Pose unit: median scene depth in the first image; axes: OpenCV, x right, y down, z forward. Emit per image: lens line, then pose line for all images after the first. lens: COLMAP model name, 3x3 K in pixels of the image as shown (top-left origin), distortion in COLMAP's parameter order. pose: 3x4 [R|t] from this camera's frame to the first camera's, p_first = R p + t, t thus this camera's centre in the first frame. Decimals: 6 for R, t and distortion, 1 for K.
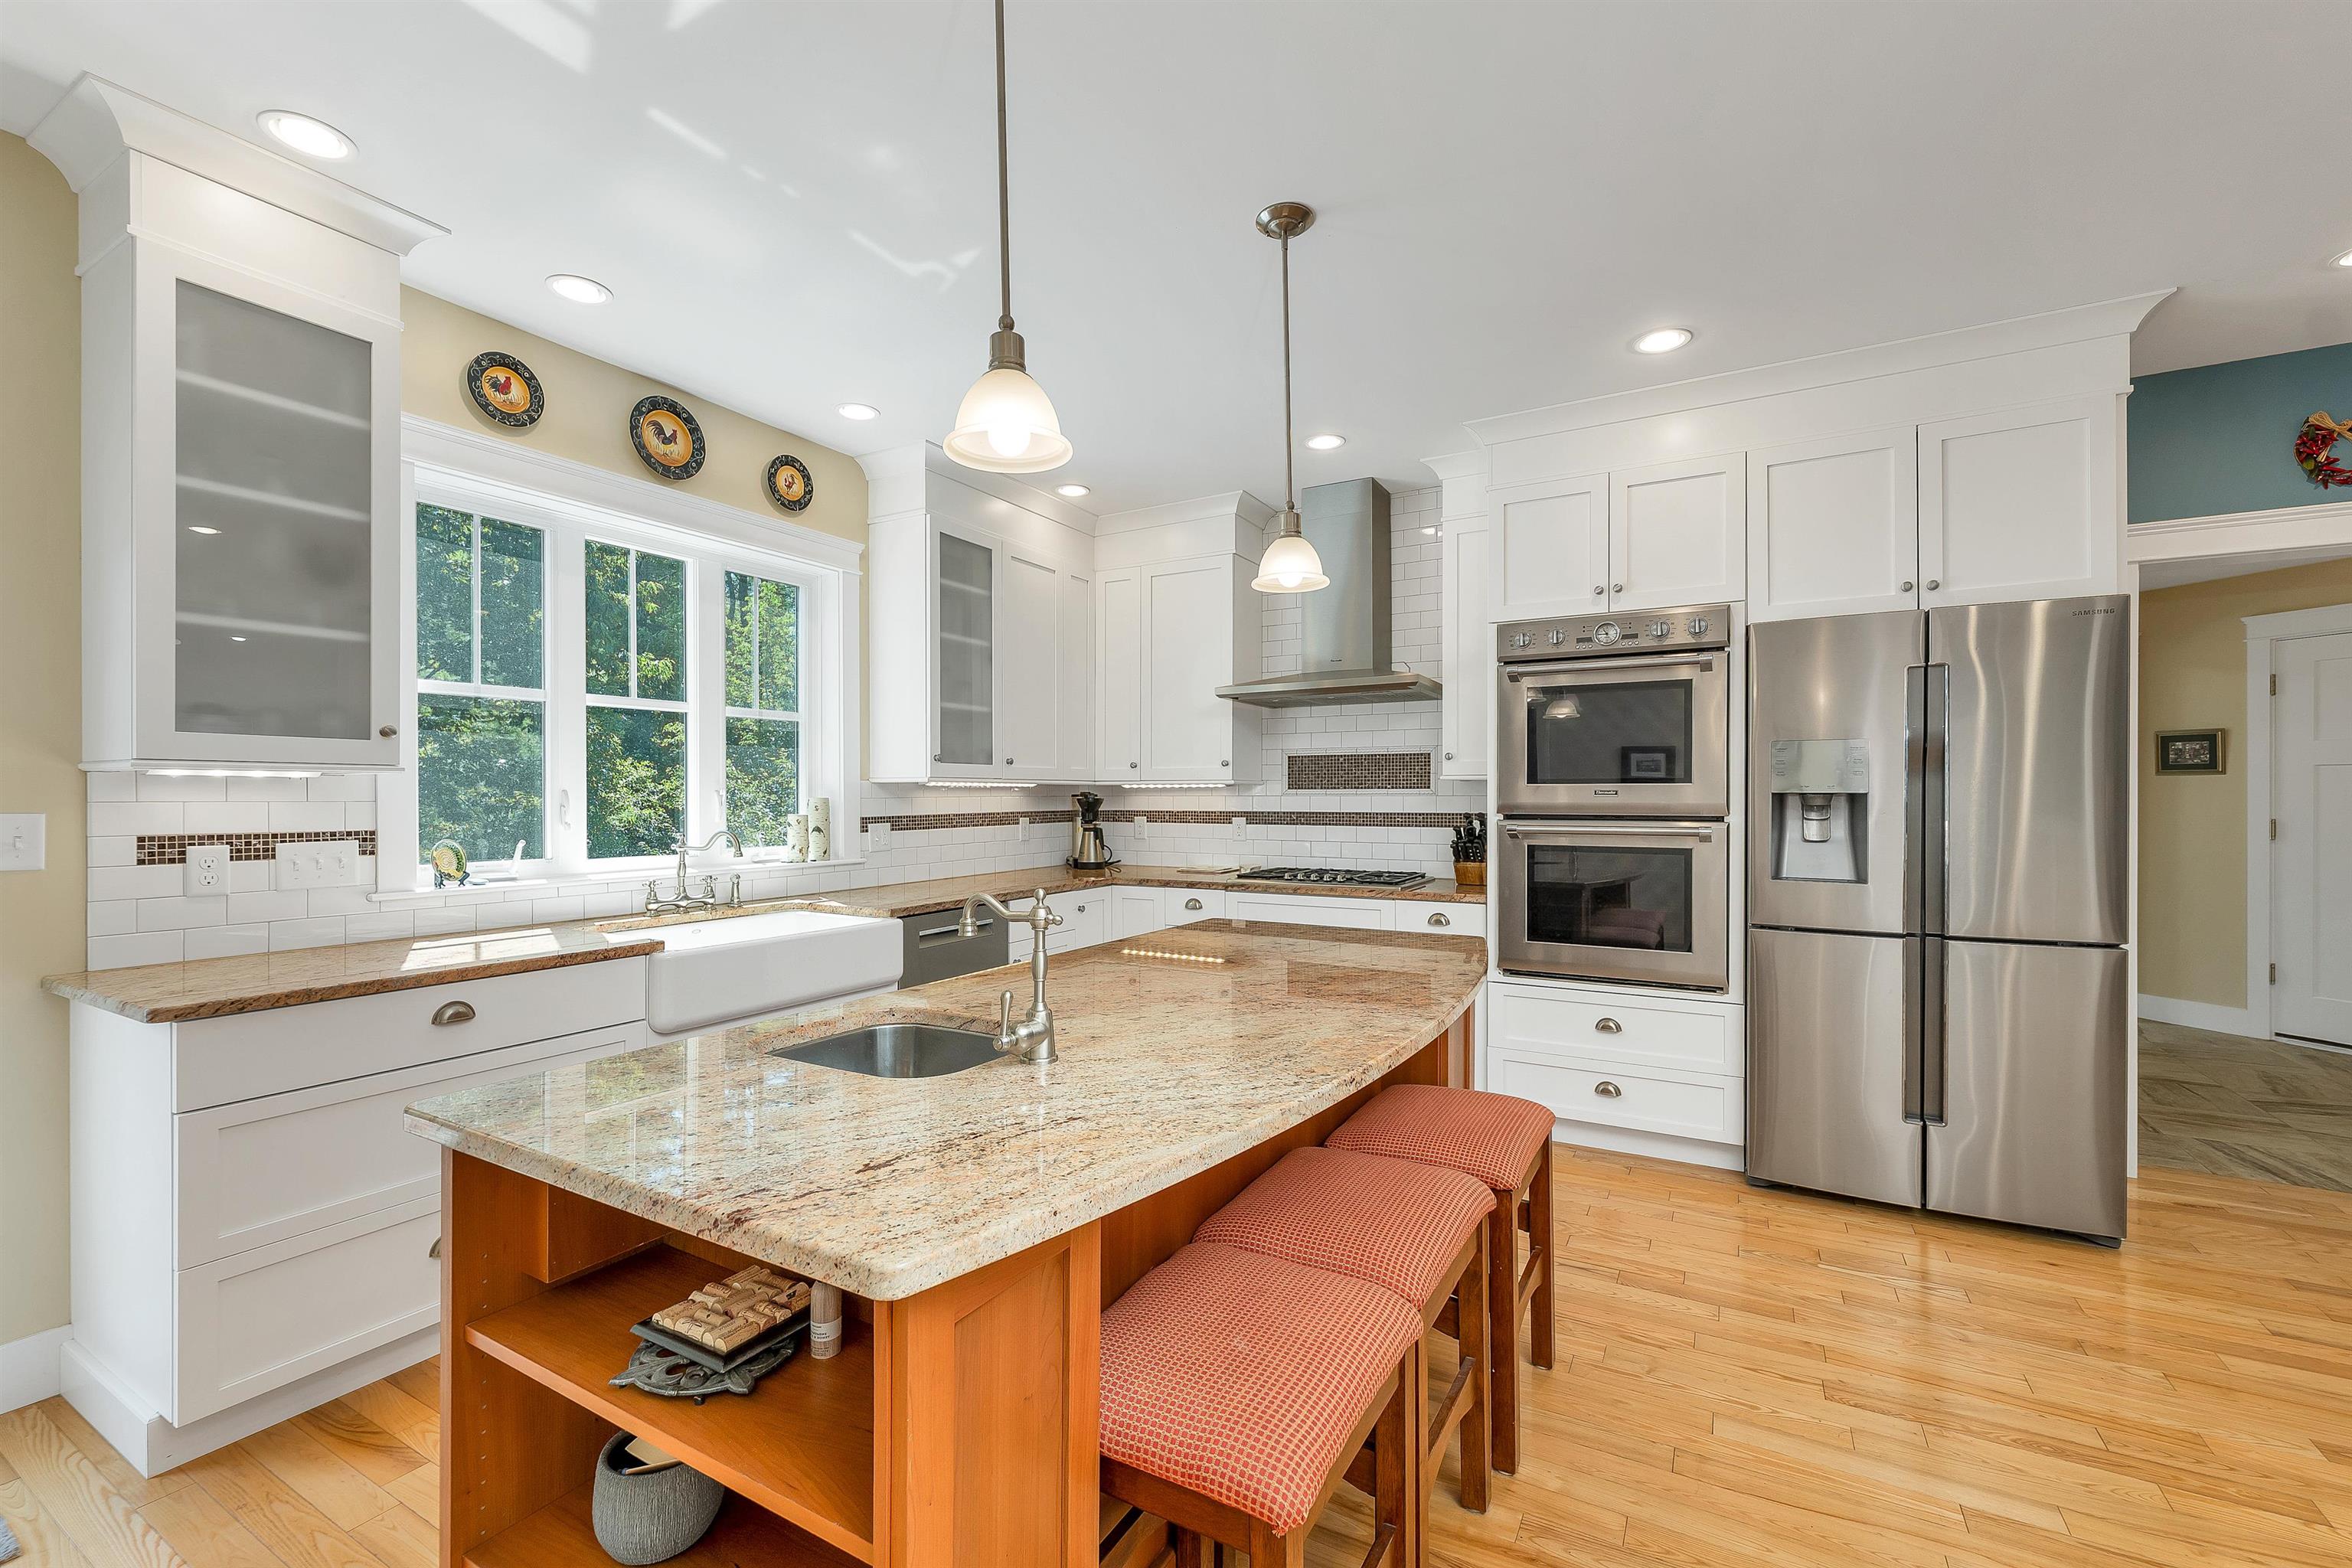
lens RADIAL K [[975.7, 0, 1171.0], [0, 975.7, 800.4], [0, 0, 1]] dist [-0.002539, -0.000422]
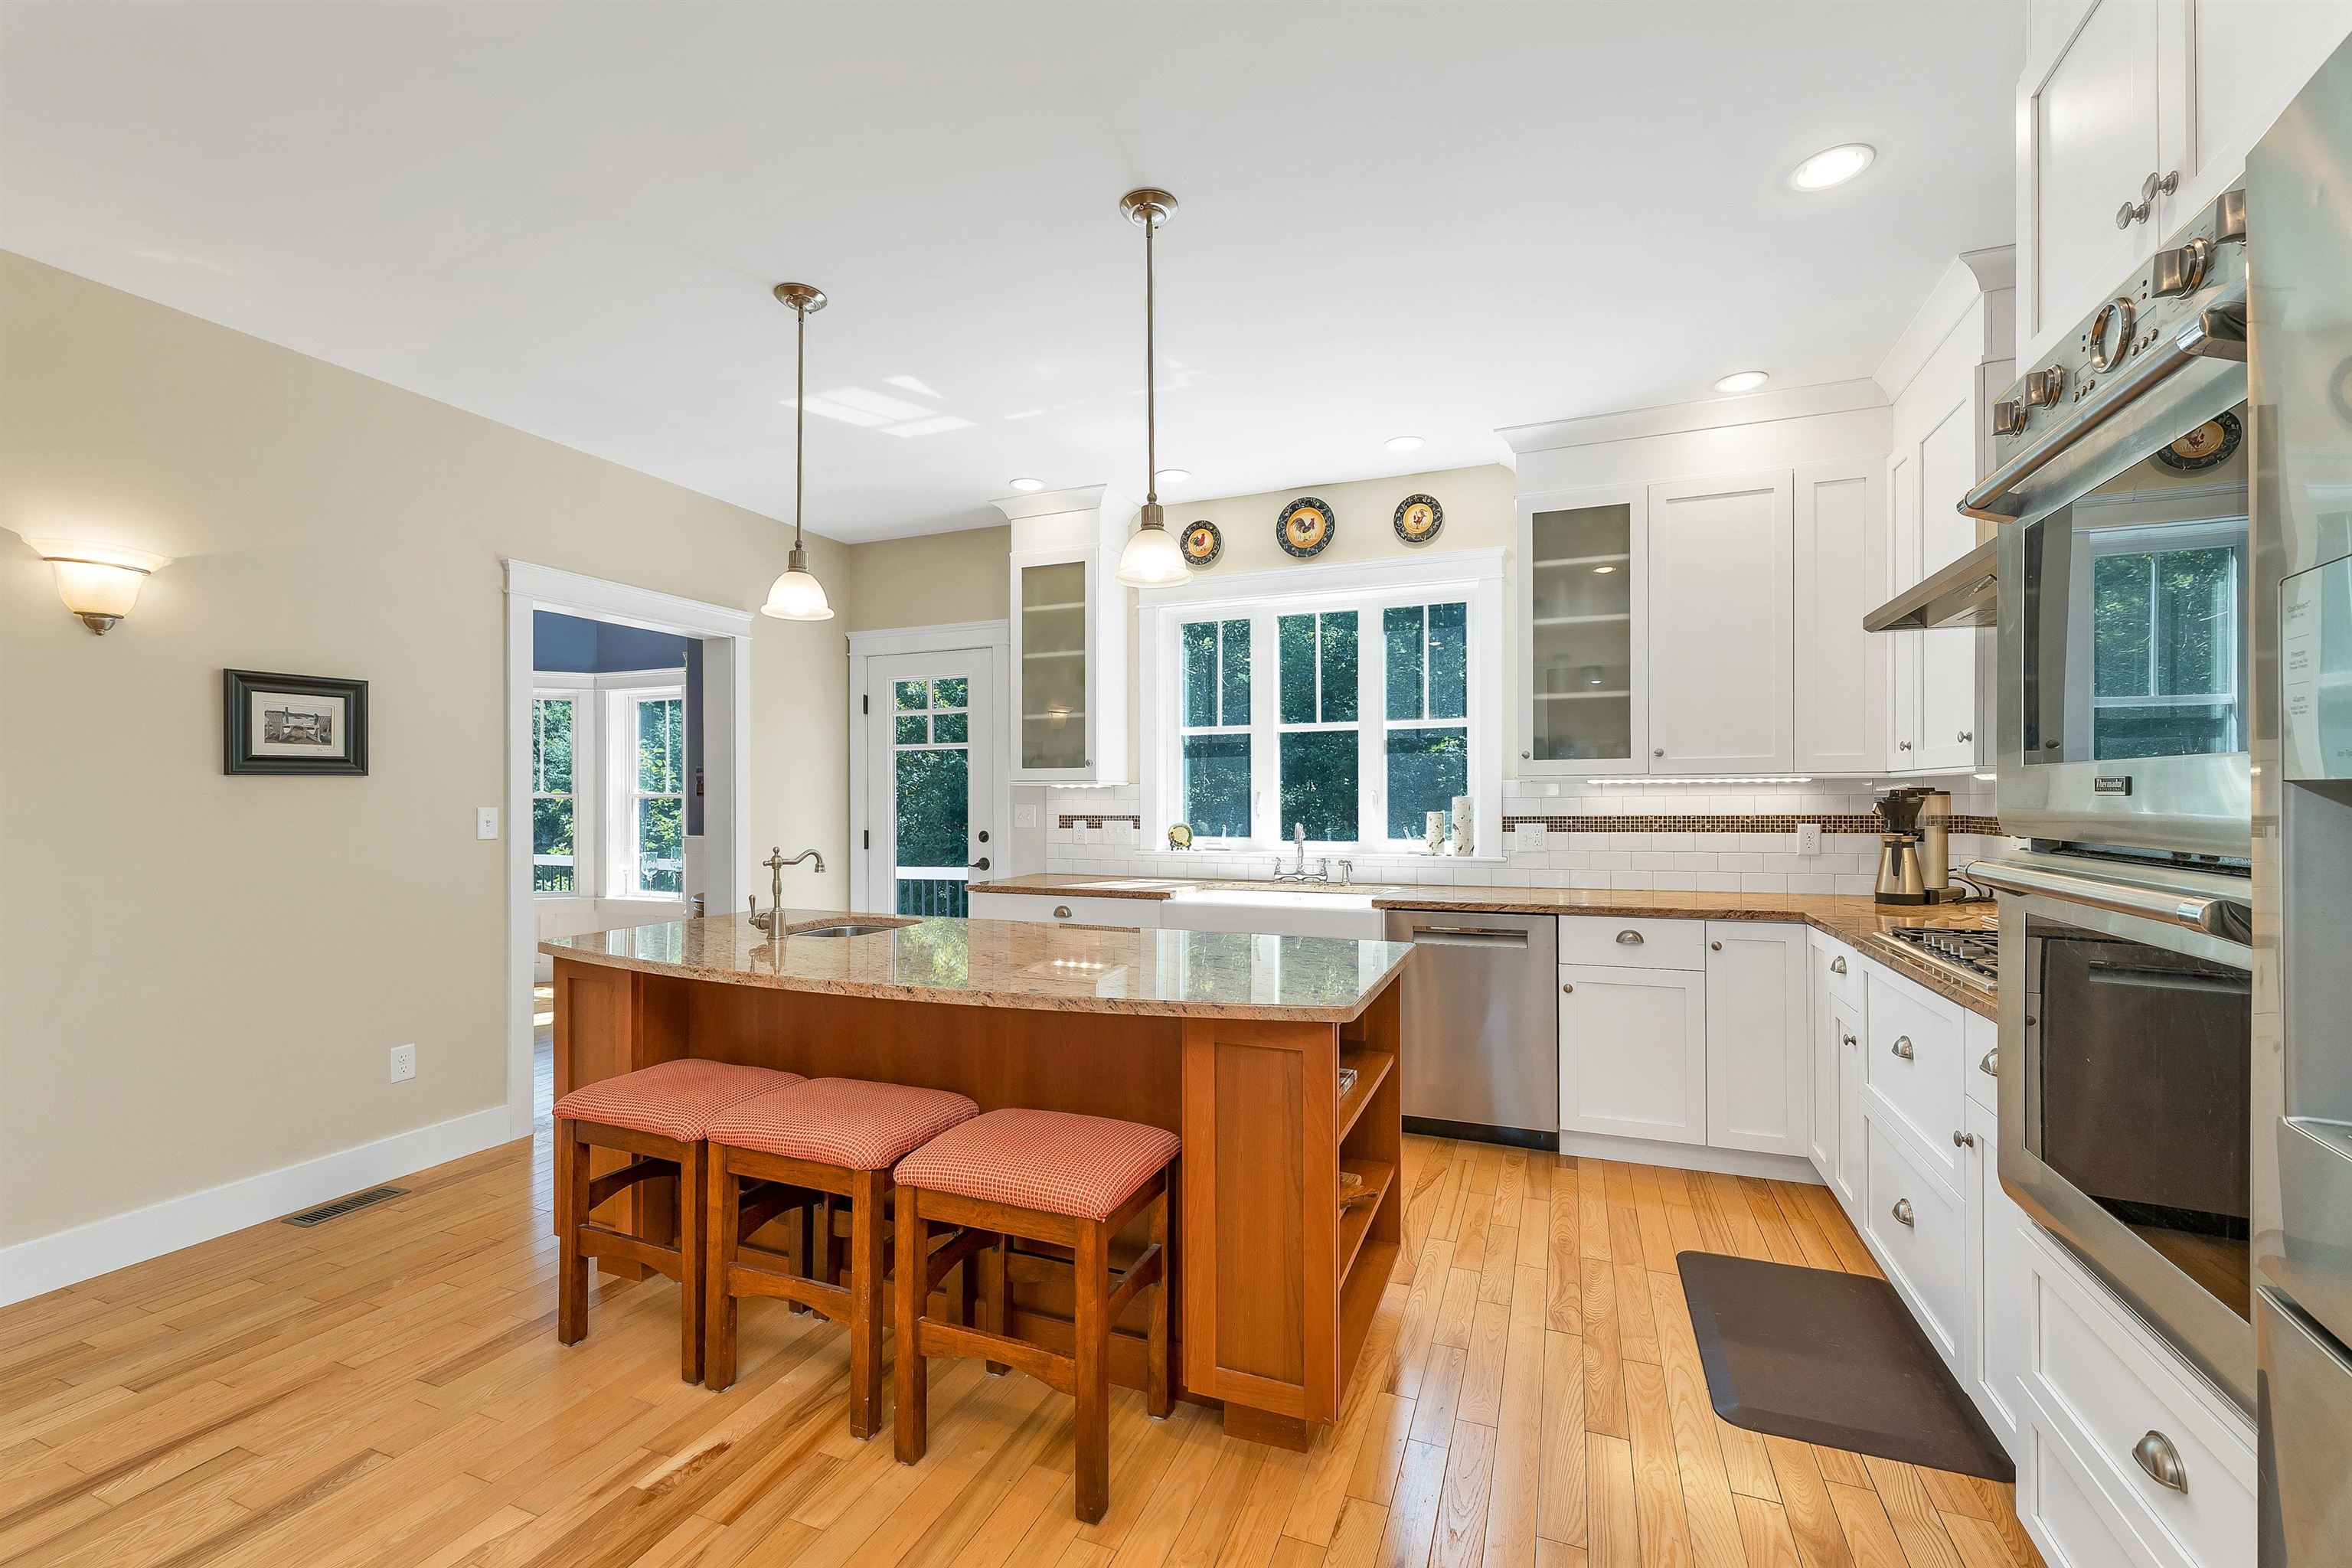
lens RADIAL K [[975.7, 0, 1187.7], [0, 975.7, 793.9], [0, 0, 1]] dist [-0.002539, -0.000422]
pose [[0.139940, -0.005192, -0.990146, 0.726883], [-0.002919, 0.999980, -0.005656, 0.000631], [0.990156, 0.003682, 0.139922, 0.610928]]
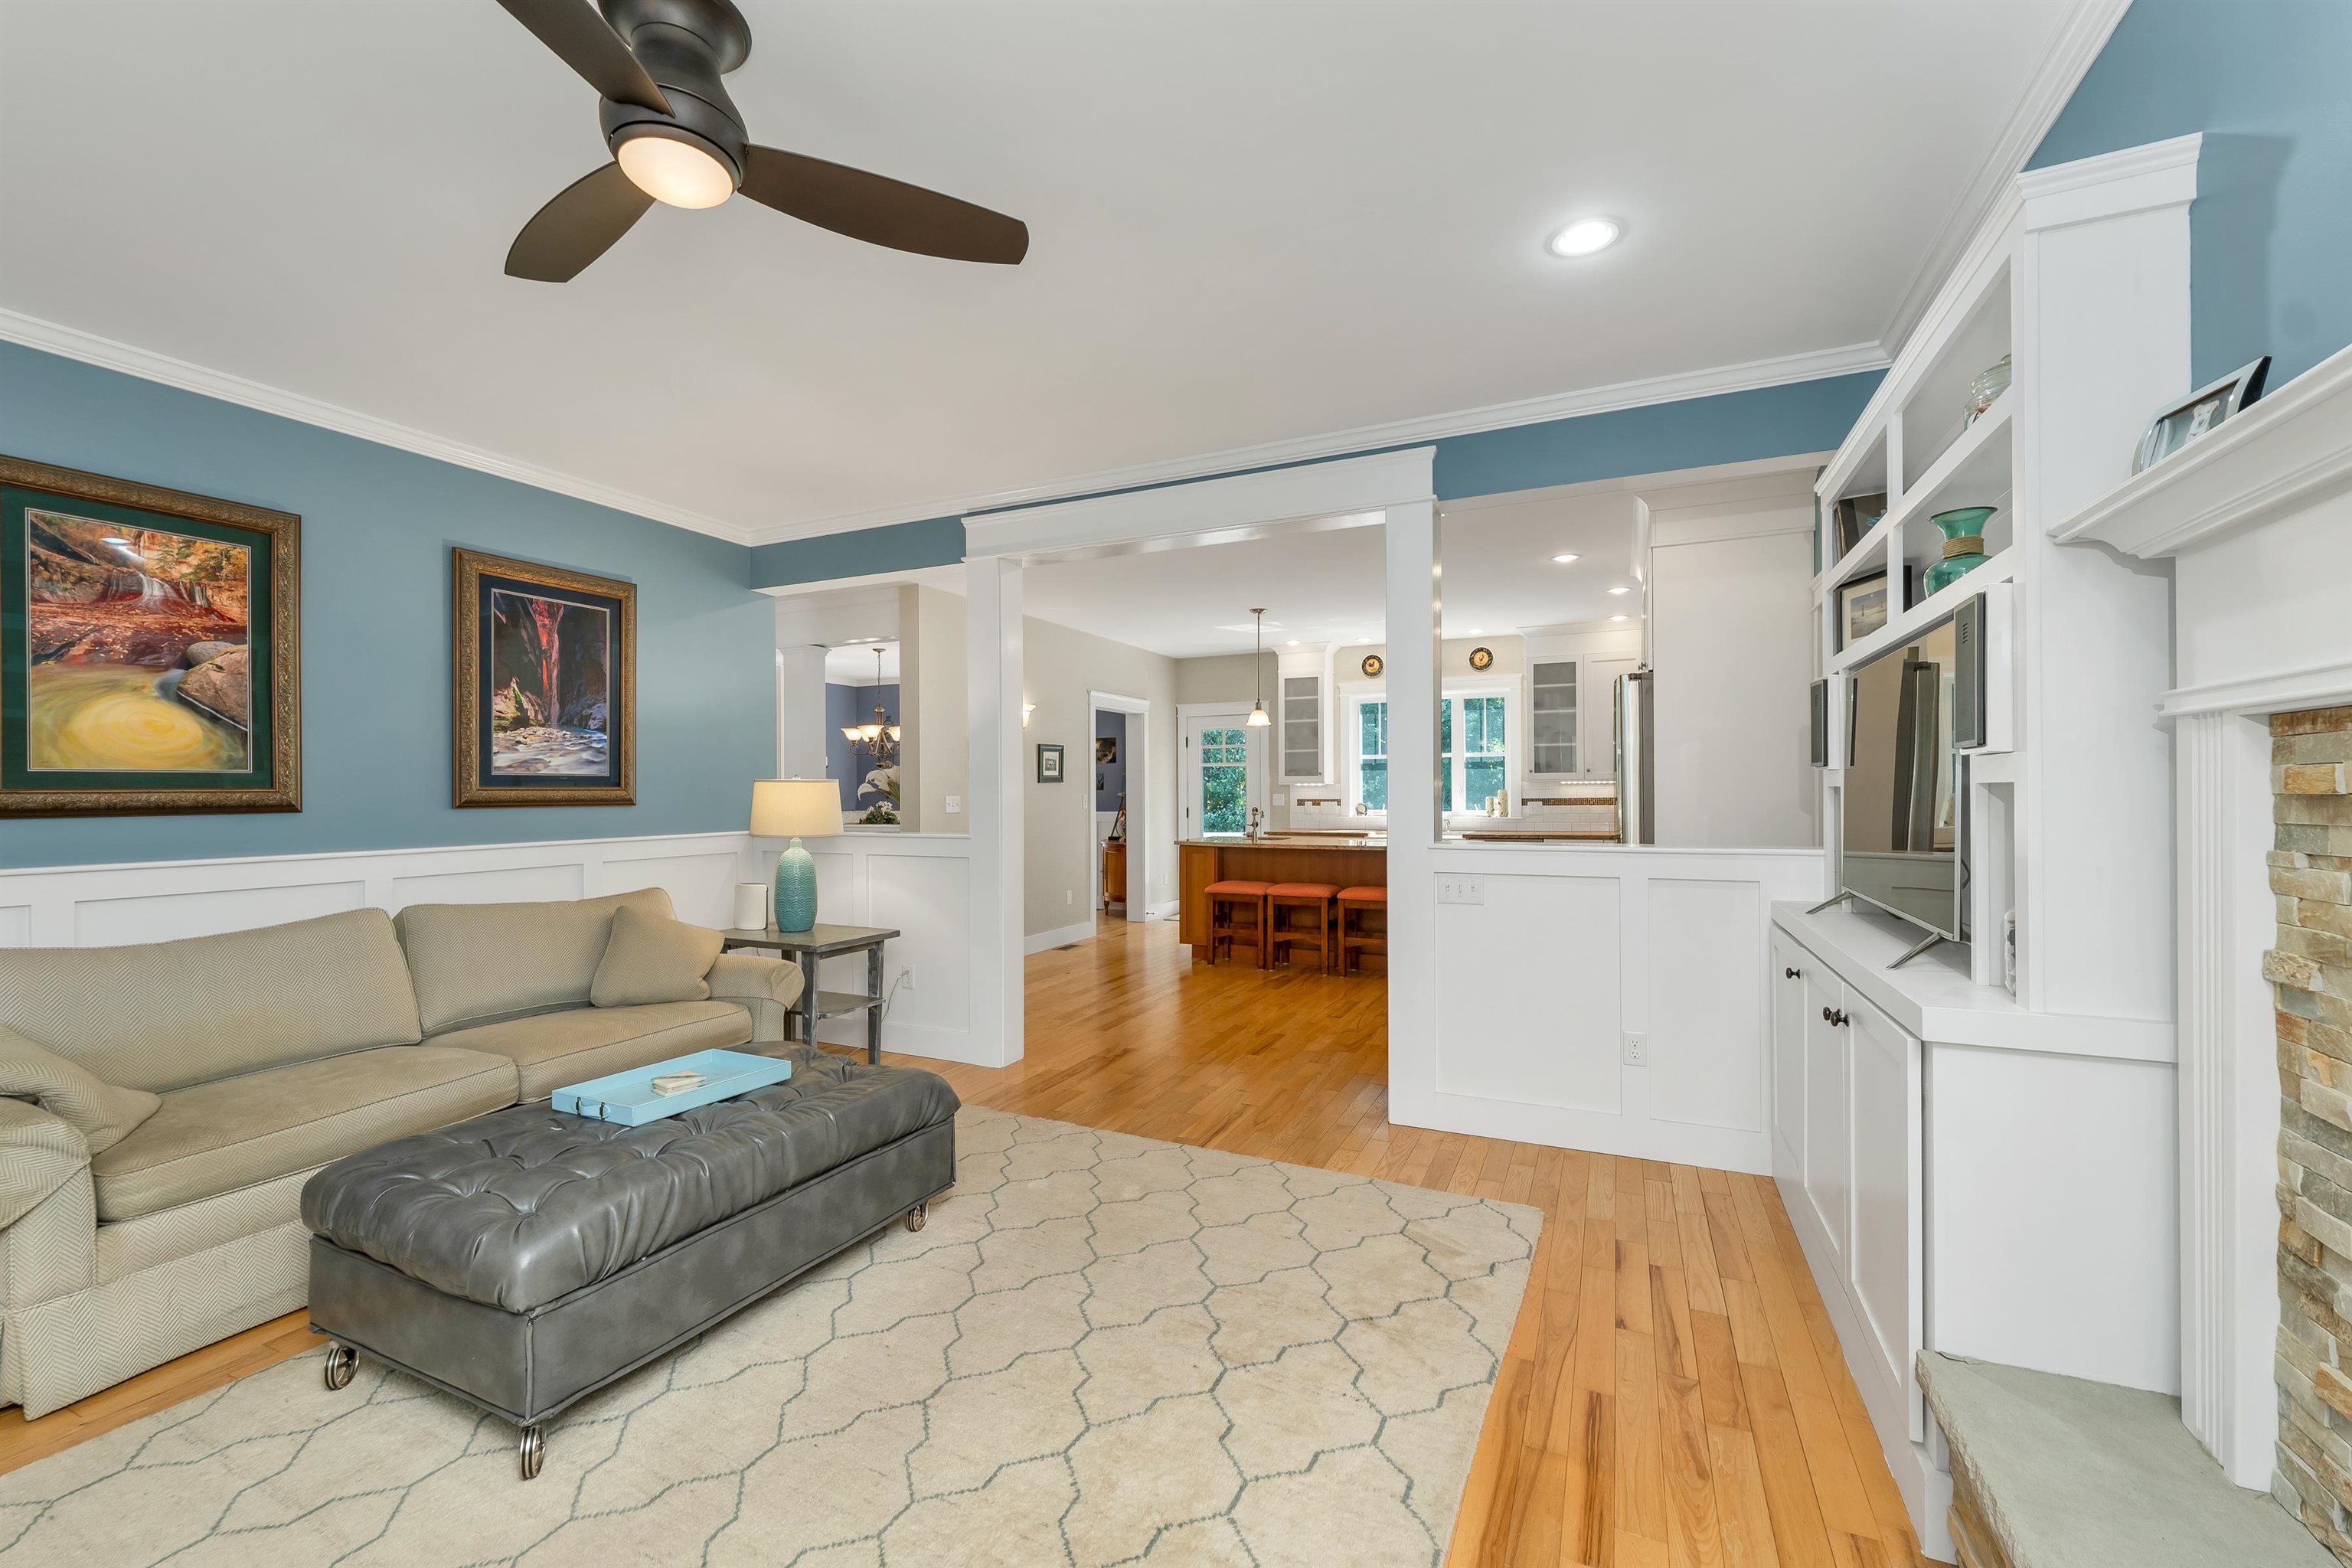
lens RADIAL K [[975.7, 0, 1163.3], [0, 975.7, 790.0], [0, 0, 1]] dist [-0.002539, -0.000422]
pose [[0.076289, -0.002202, -0.997083, 2.053154], [0.000137, 0.999998, -0.002198, 0.003653], [0.997086, 0.000032, 0.076289, 0.037800]]
